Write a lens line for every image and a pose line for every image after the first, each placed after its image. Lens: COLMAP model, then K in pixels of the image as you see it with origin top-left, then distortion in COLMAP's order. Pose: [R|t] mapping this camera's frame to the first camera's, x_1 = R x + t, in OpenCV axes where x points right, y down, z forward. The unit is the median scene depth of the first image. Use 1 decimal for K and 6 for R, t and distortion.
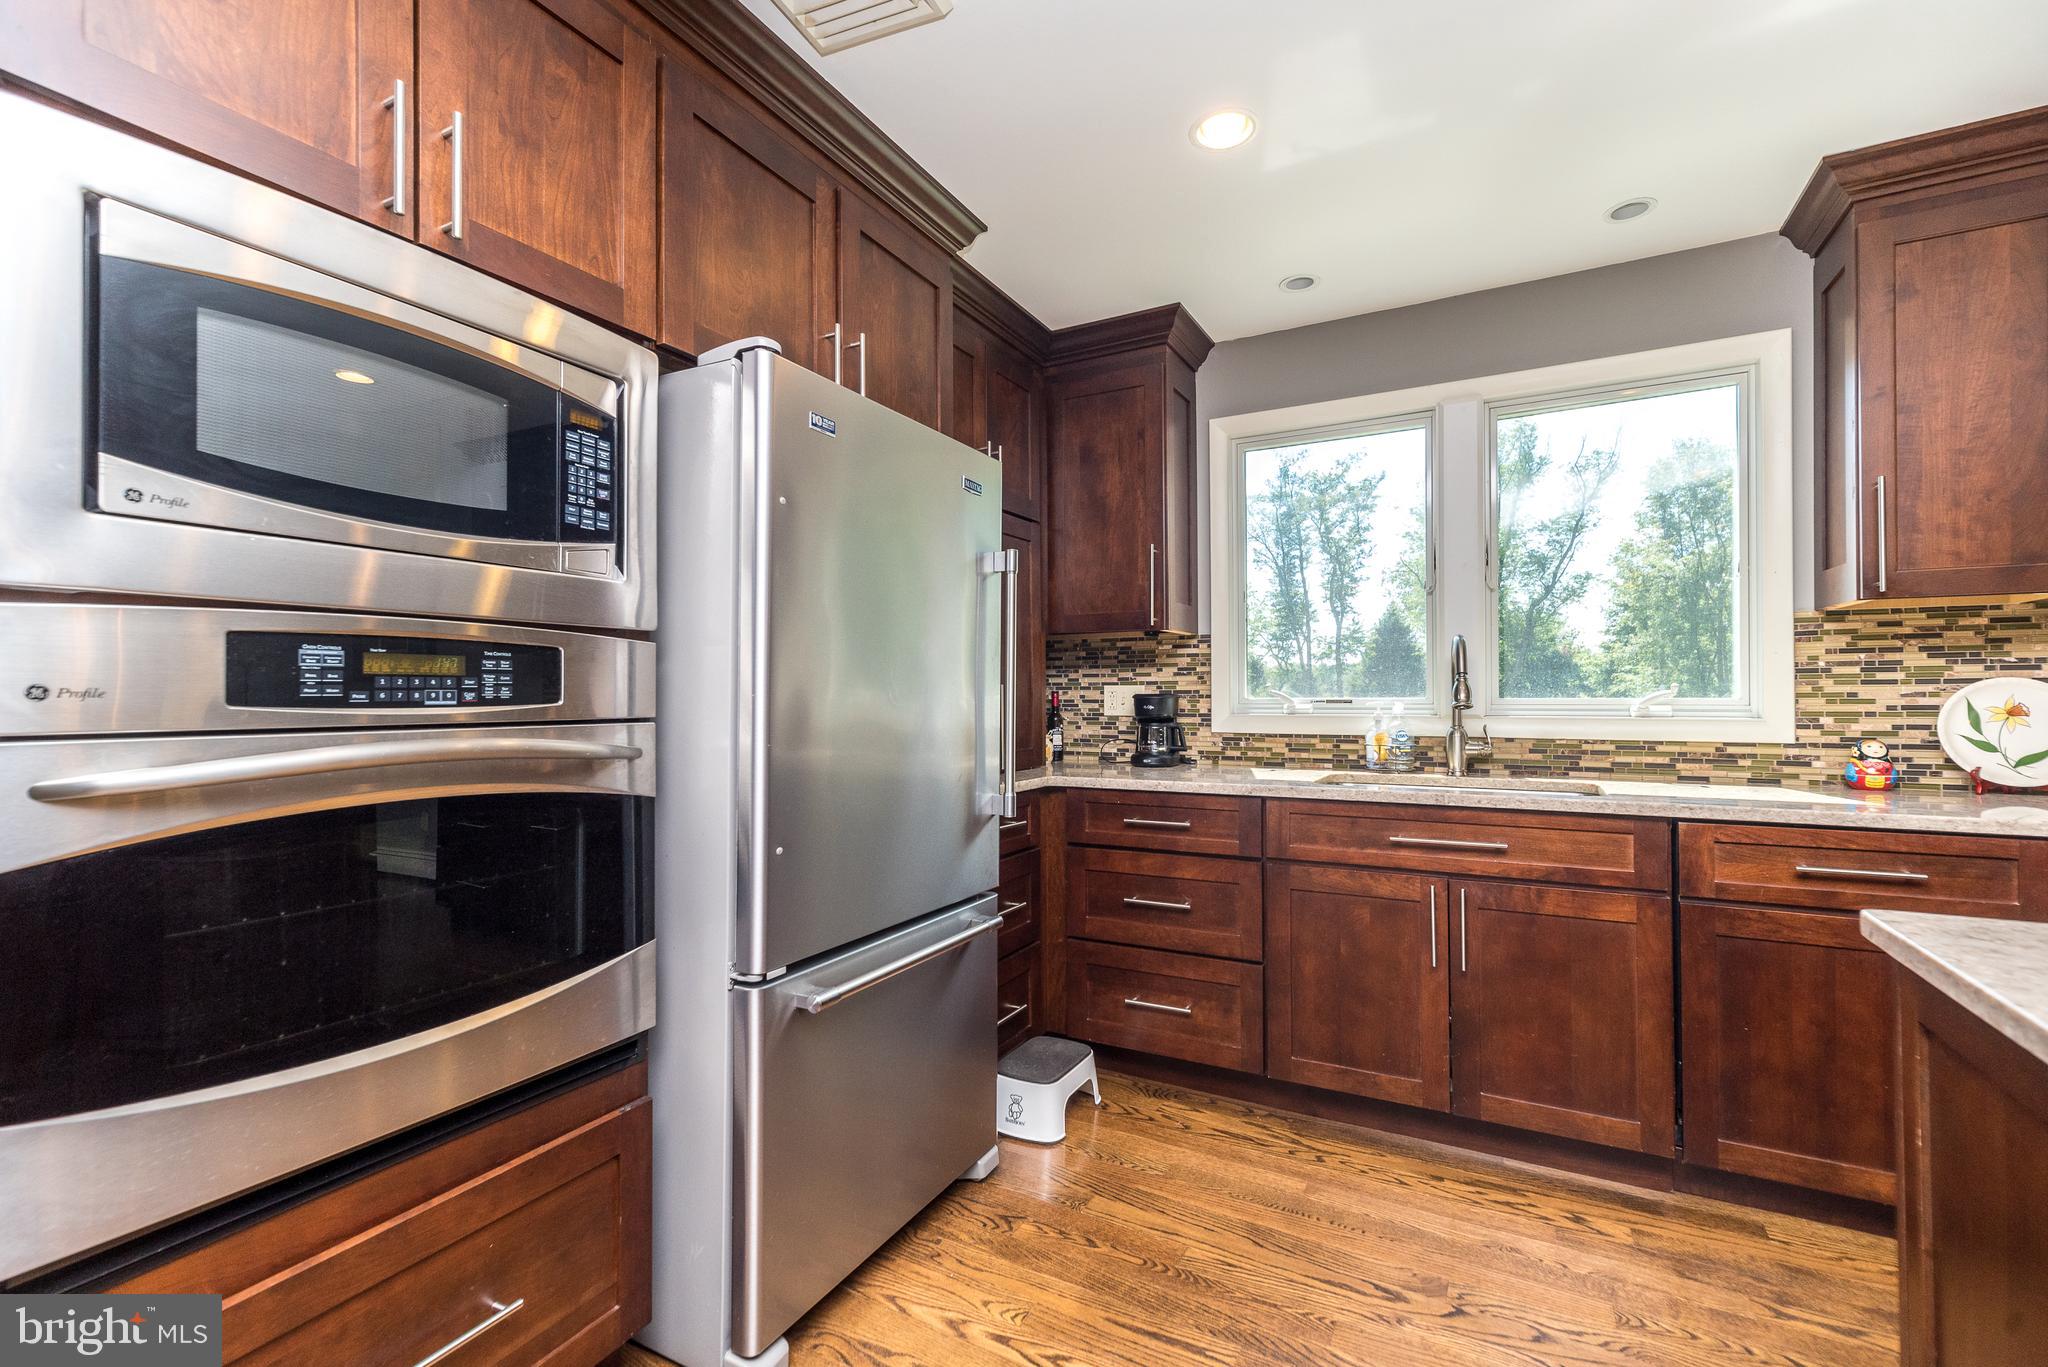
lens RADIAL K [[889.4, 0, 1024.1], [0, 889.4, 687.8], [0, 0, 1]] dist [0.005572, 0.000551]
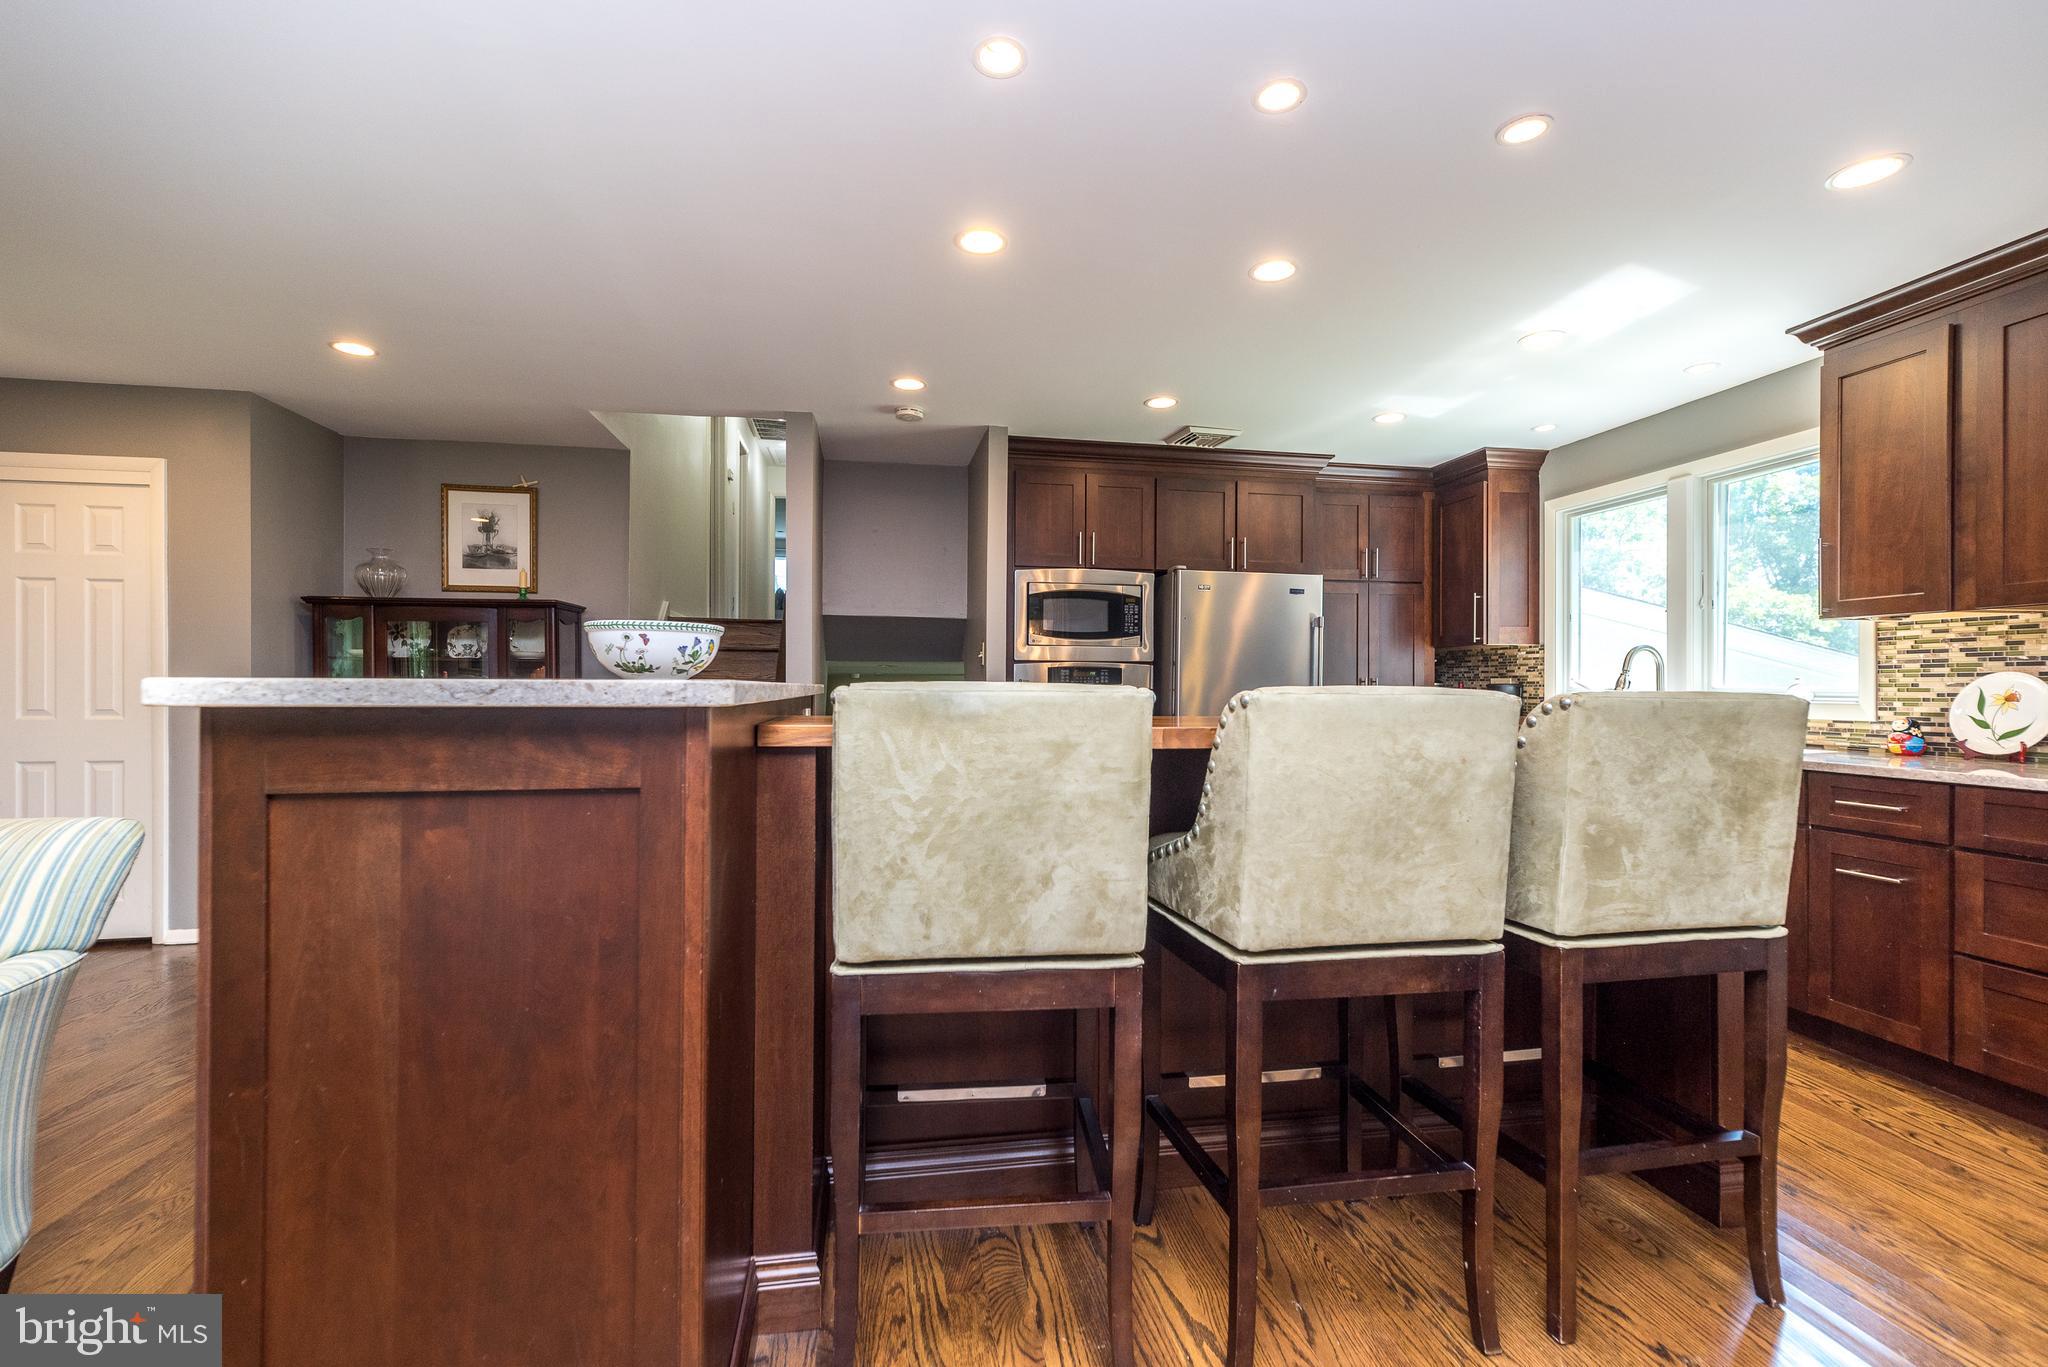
lens RADIAL K [[889.4, 0, 1024.1], [0, 889.4, 687.8], [0, 0, 1]] dist [0.005572, 0.000551]
pose [[0.625839, 0.006806, -0.779923, 1.205004], [-0.000071, 0.999962, 0.008669, 0.000615], [0.779952, -0.005370, 0.625816, -0.909833]]
